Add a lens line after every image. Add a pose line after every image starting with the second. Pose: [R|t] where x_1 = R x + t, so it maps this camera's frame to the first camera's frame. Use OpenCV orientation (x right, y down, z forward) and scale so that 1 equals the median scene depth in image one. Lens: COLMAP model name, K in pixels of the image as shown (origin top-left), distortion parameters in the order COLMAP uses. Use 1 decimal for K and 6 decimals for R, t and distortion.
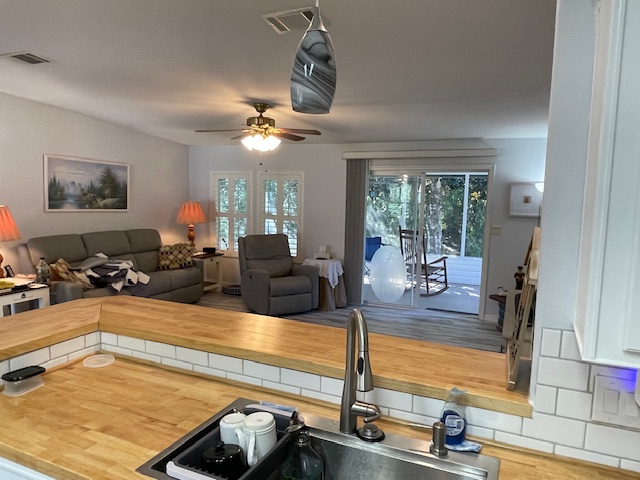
lens RADIAL K [[473.7, 0, 318.9], [0, 473.7, 246.0], [0, 0, 1]] dist [0.039941, -0.019350]
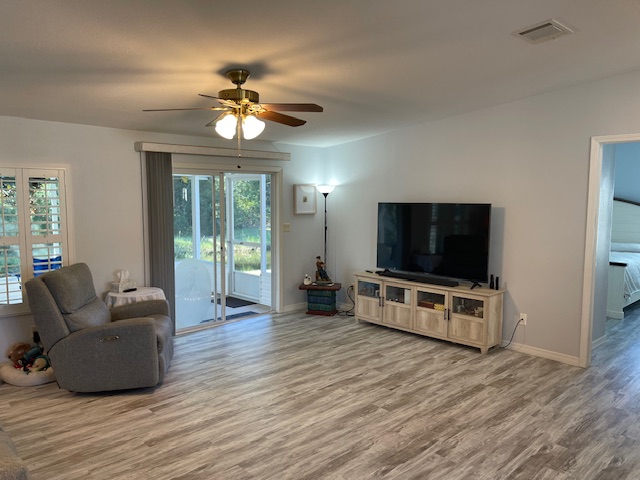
lens RADIAL K [[473.7, 0, 315.4], [0, 473.7, 240.4], [0, 0, 1]] dist [0.039941, -0.019350]
pose [[0.380603, -0.103299, 0.918951, -0.571702], [0.120183, 0.990839, 0.061604, -0.060445], [-0.916895, 0.086996, 0.389531, 0.492322]]
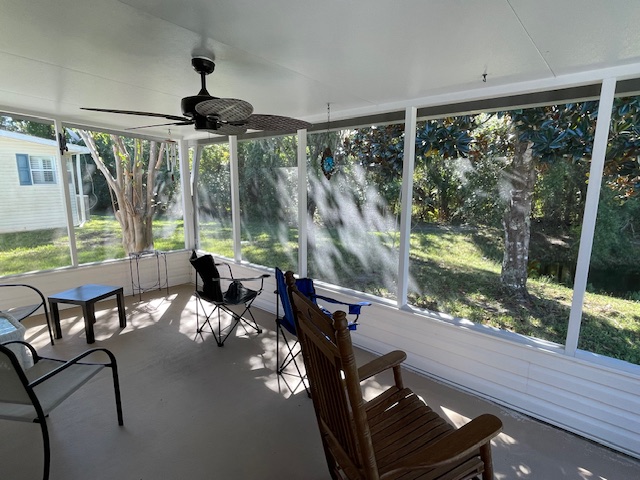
lens RADIAL K [[348.9, 0, 322.6], [0, 348.9, 240.2], [0, 0, 1]] dist [-0.007014, 0.000315]
pose [[0.951500, 0.037719, -0.305327, 0.310539], [-0.022698, 0.998358, 0.052600, -0.089002], [0.306809, -0.043119, 0.950794, 1.074823]]
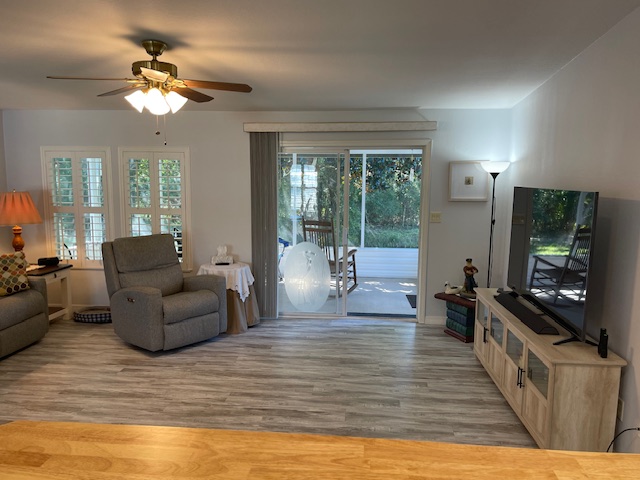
lens RADIAL K [[511.8, 0, 320.9], [0, 511.8, 244.1], [0, 0, 1]] dist [0.055424, -0.025926]
pose [[0.944638, -0.057490, 0.323038, -0.115532], [0.051644, 0.998310, 0.026647, -0.019832], [-0.324024, -0.008489, 0.946011, 0.185169]]
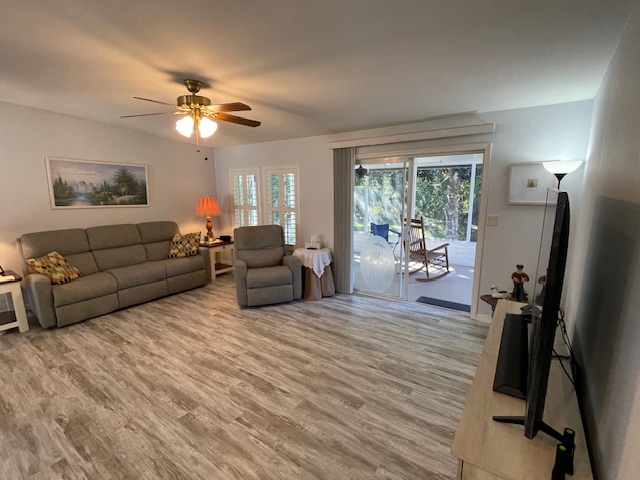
lens RADIAL K [[309.8, 0, 319.8], [0, 309.8, 242.8], [0, 0, 1]] dist [0.001690, 0.002877]
pose [[0.978839, 0.004801, -0.204576, 0.171685], [0.007113, 0.998322, 0.057464, -0.025851], [0.204509, -0.057704, 0.977162, 0.362400]]
